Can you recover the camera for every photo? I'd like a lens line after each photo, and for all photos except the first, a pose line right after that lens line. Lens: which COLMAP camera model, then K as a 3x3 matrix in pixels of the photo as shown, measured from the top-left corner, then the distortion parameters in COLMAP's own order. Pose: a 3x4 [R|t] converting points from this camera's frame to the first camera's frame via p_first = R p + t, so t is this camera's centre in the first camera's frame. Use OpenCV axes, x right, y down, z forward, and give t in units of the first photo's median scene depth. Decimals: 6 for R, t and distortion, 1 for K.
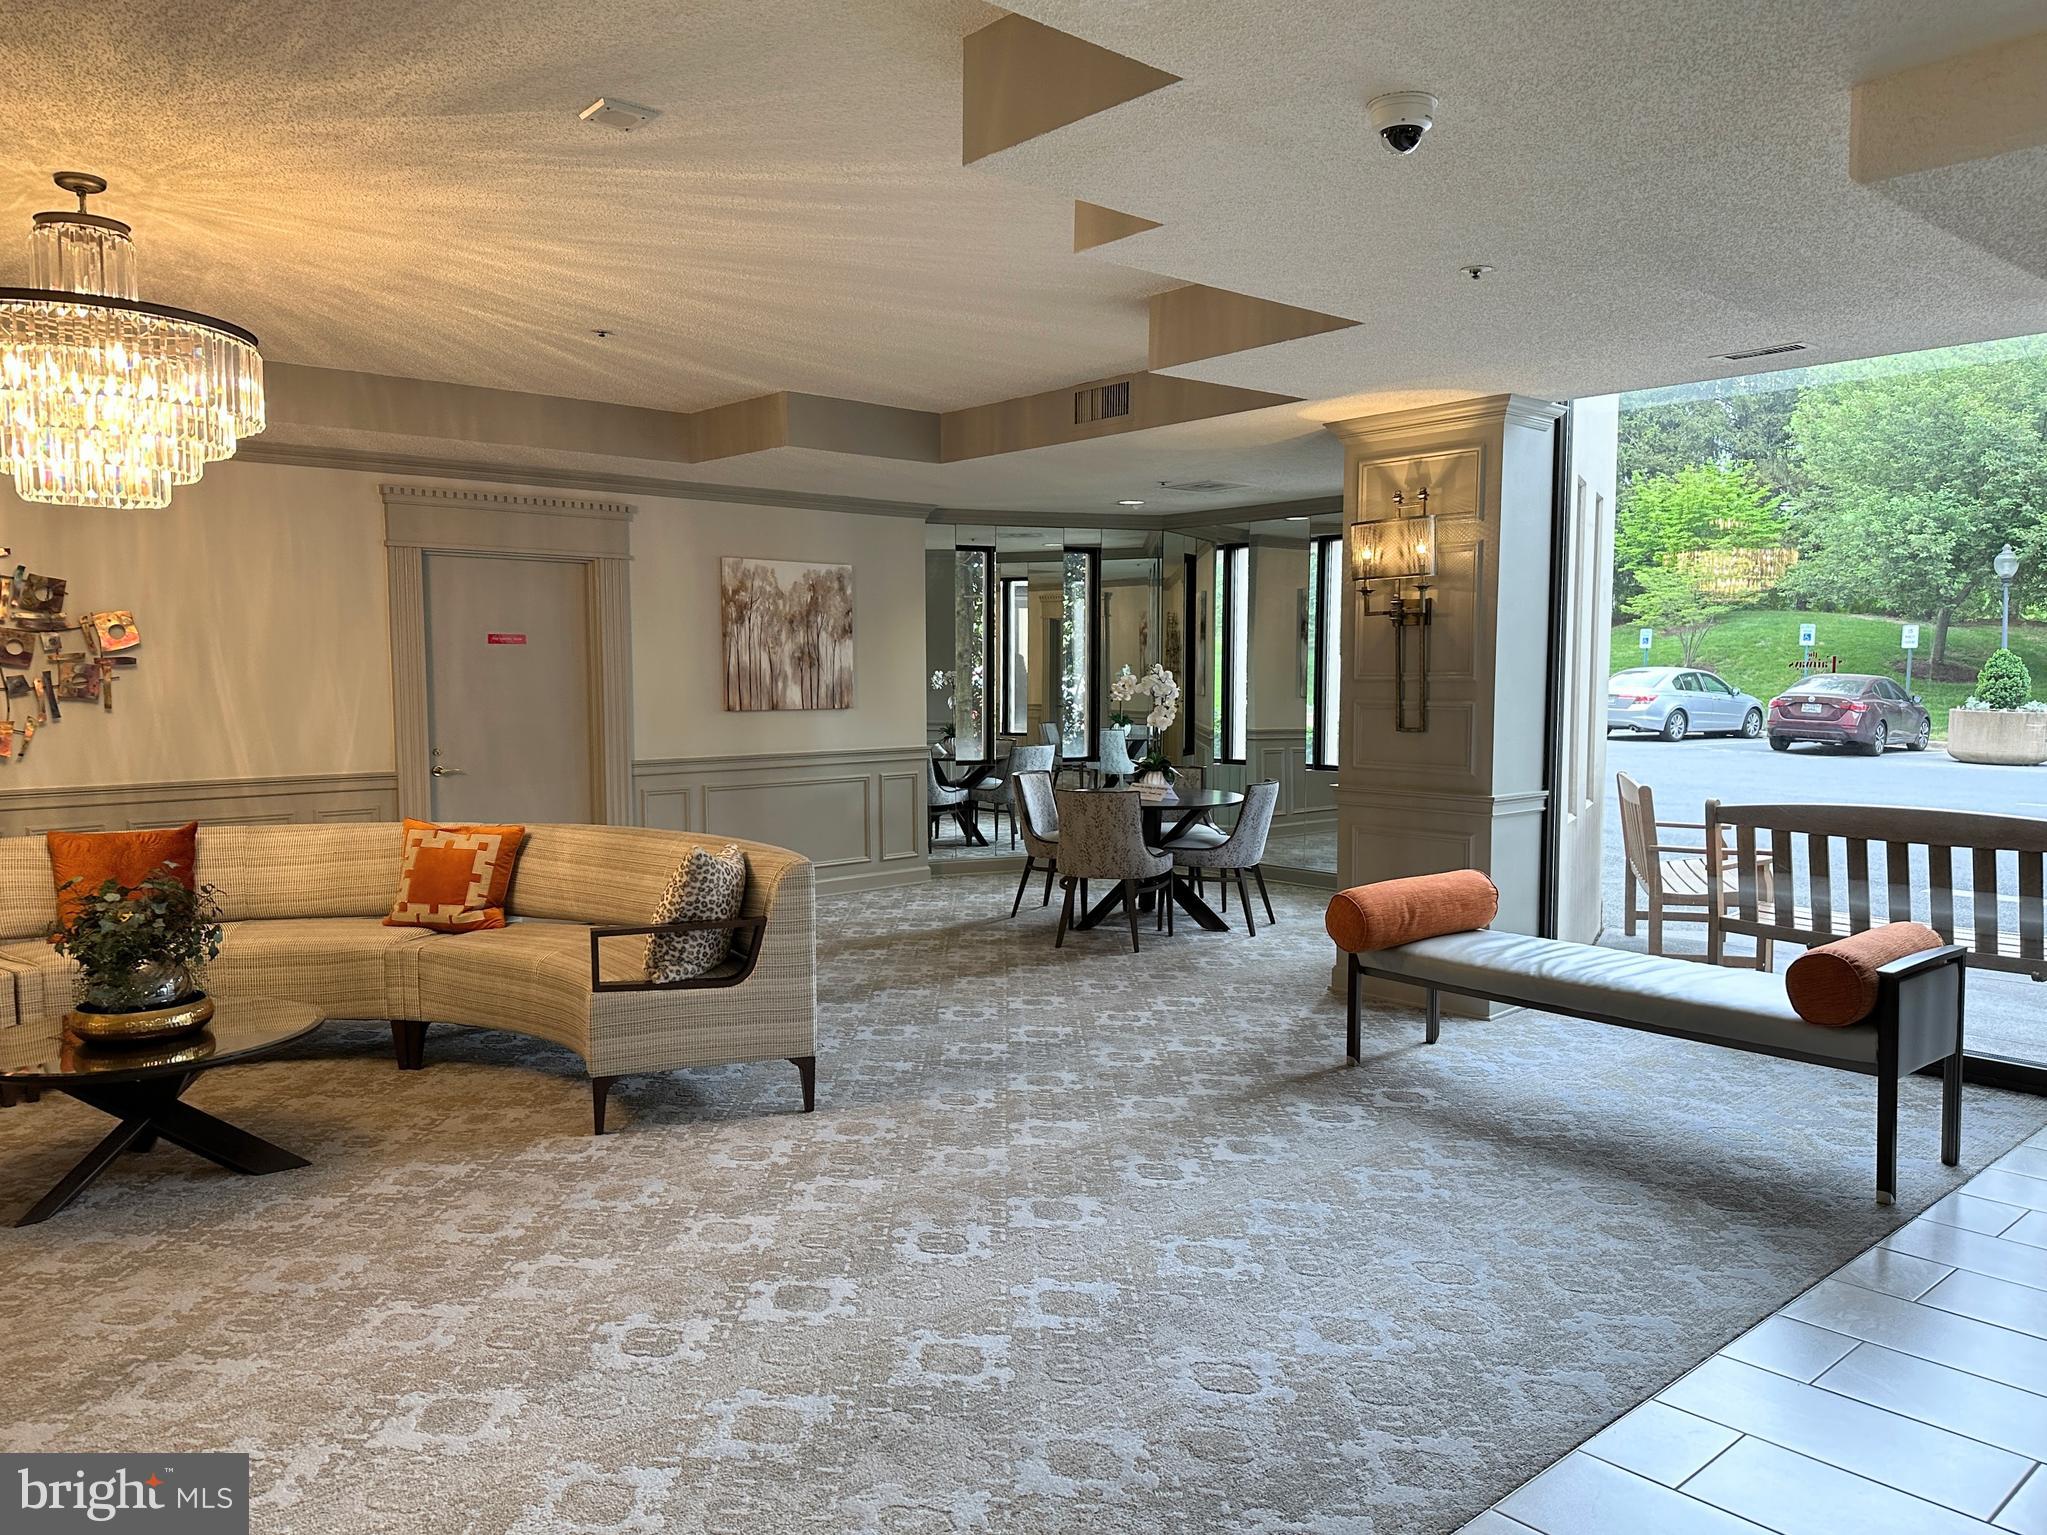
lens RADIAL K [[1458.6, 0, 1042.9], [0, 1458.6, 776.6], [0, 0, 1]] dist [0.081399, -0.080242]
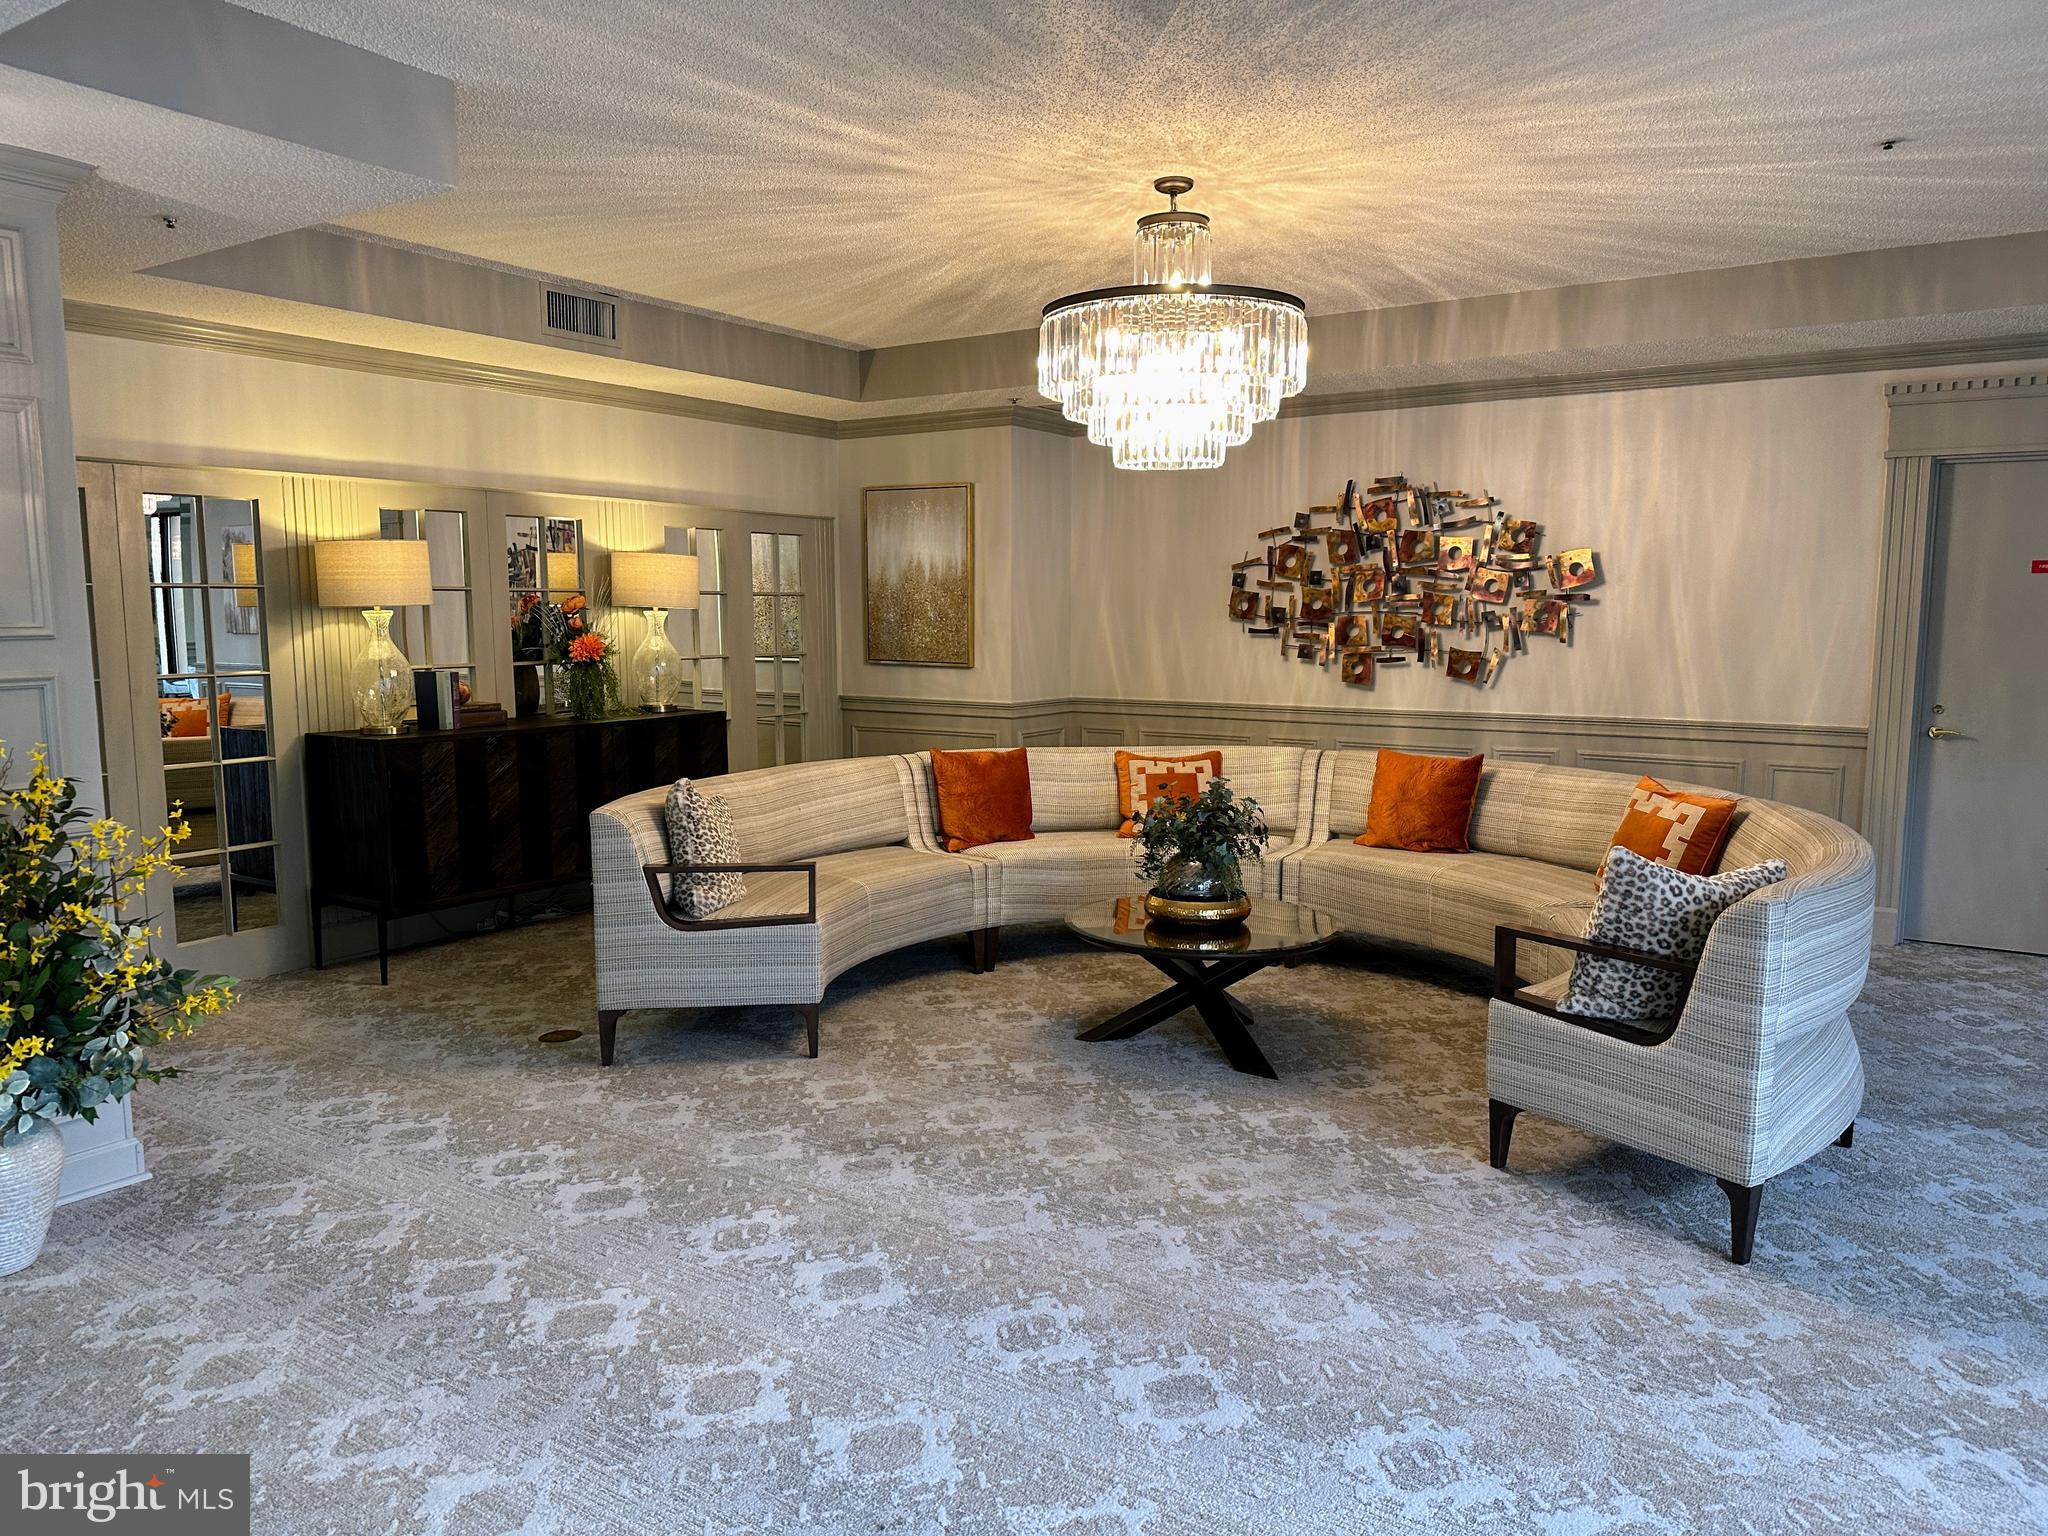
lens RADIAL K [[1459.3, 0, 1043.4], [0, 1459.3, 777.1], [0, 0, 1]] dist [0.081399, -0.080242]
pose [[0.256268, 0.121295, -0.958965, 0.444975], [-0.077545, 0.991478, 0.104685, -0.048589], [0.963490, 0.047536, 0.263490, 0.564542]]
